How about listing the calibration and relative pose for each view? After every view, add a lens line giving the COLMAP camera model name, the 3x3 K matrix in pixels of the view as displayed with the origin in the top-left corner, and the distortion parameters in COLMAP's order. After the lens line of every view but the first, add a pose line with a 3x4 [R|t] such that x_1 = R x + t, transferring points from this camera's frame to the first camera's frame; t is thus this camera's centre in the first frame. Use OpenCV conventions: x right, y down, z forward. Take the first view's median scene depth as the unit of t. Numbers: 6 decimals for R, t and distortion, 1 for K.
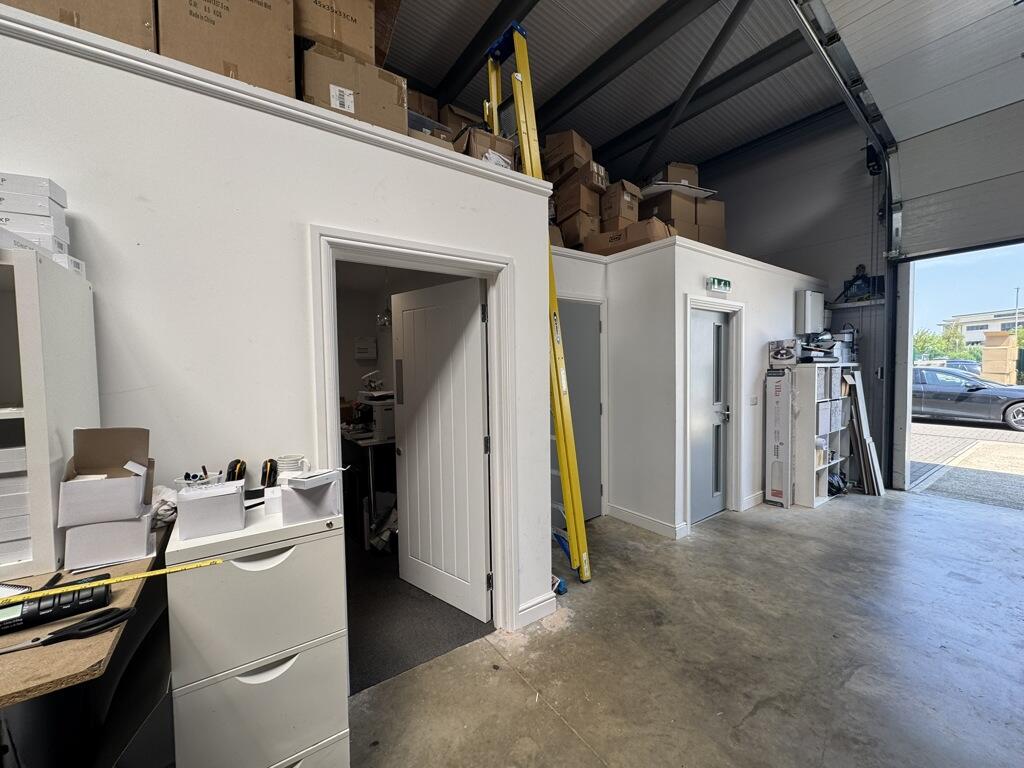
lens RADIAL K [[405.2, 0, 510.8], [0, 405.2, 383.7], [0, 0, 1]] dist [-0.001761, 0.000444]
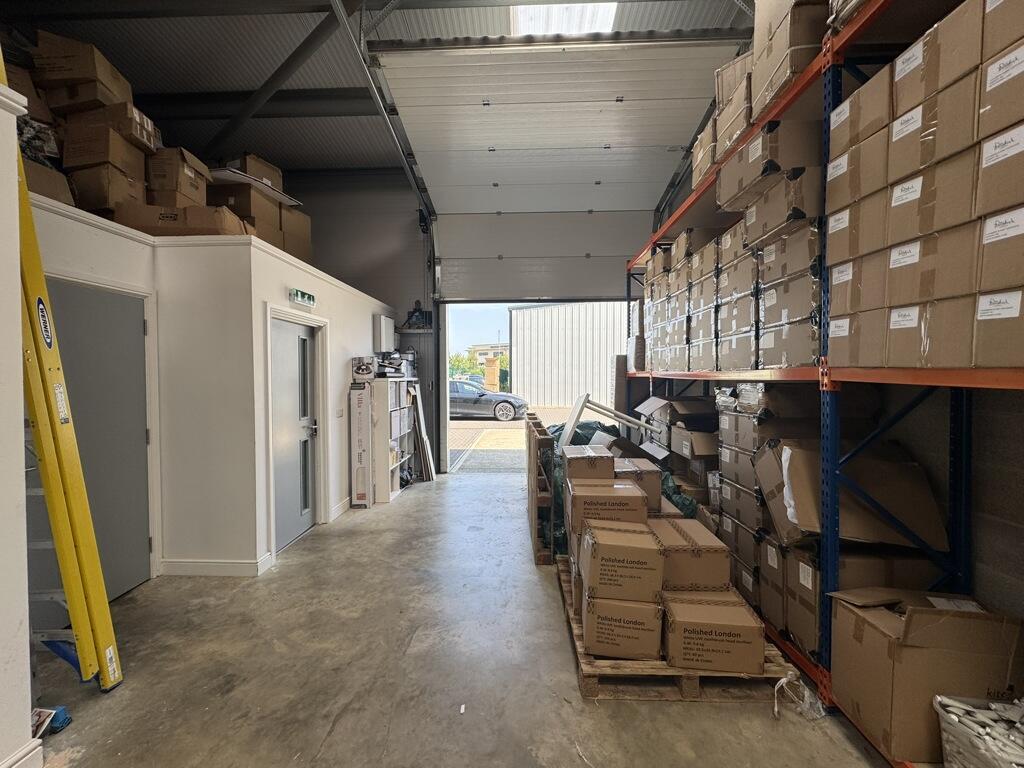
lens RADIAL K [[405.2, 0, 510.8], [0, 405.2, 383.7], [0, 0, 1]] dist [-0.001761, 0.000444]
pose [[0.605408, -0.003839, 0.795906, 0.047957], [0.026681, 0.999524, -0.015474, -0.008772], [-0.795468, 0.030604, 0.605223, 0.011696]]
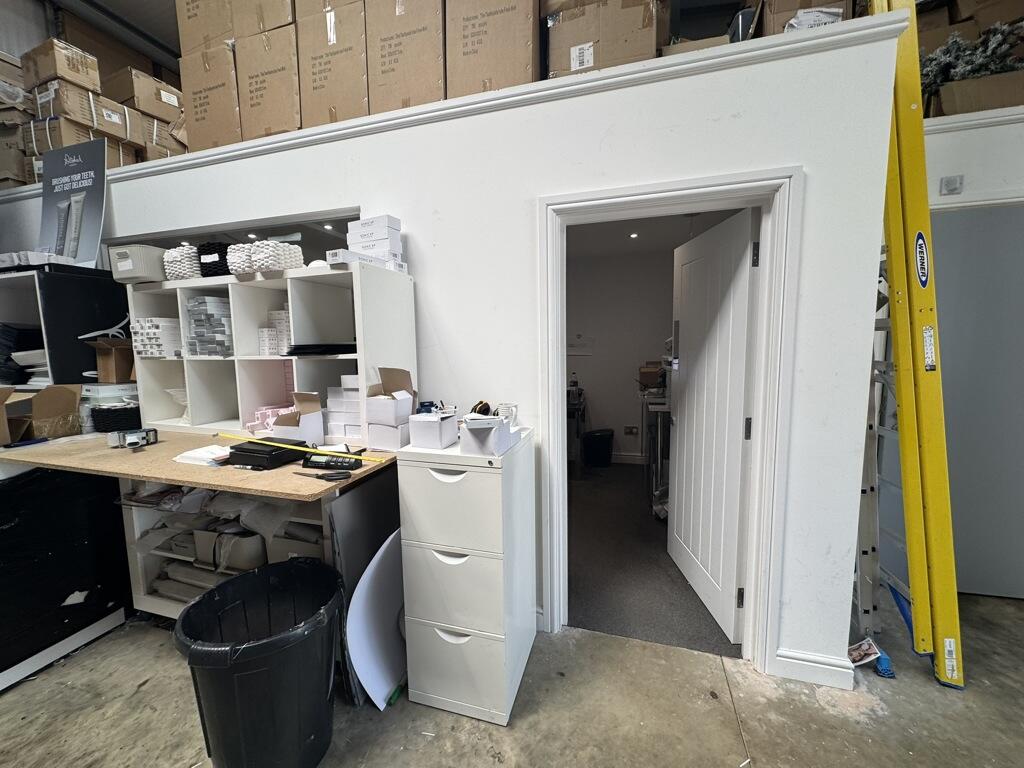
lens RADIAL K [[405.2, 0, 510.8], [0, 405.2, 383.7], [0, 0, 1]] dist [-0.001761, 0.000444]
pose [[0.623052, 0.088844, -0.777118, 0.210151], [-0.023318, 0.995196, 0.095081, 0.003001], [0.781833, -0.041119, 0.622131, 0.141177]]
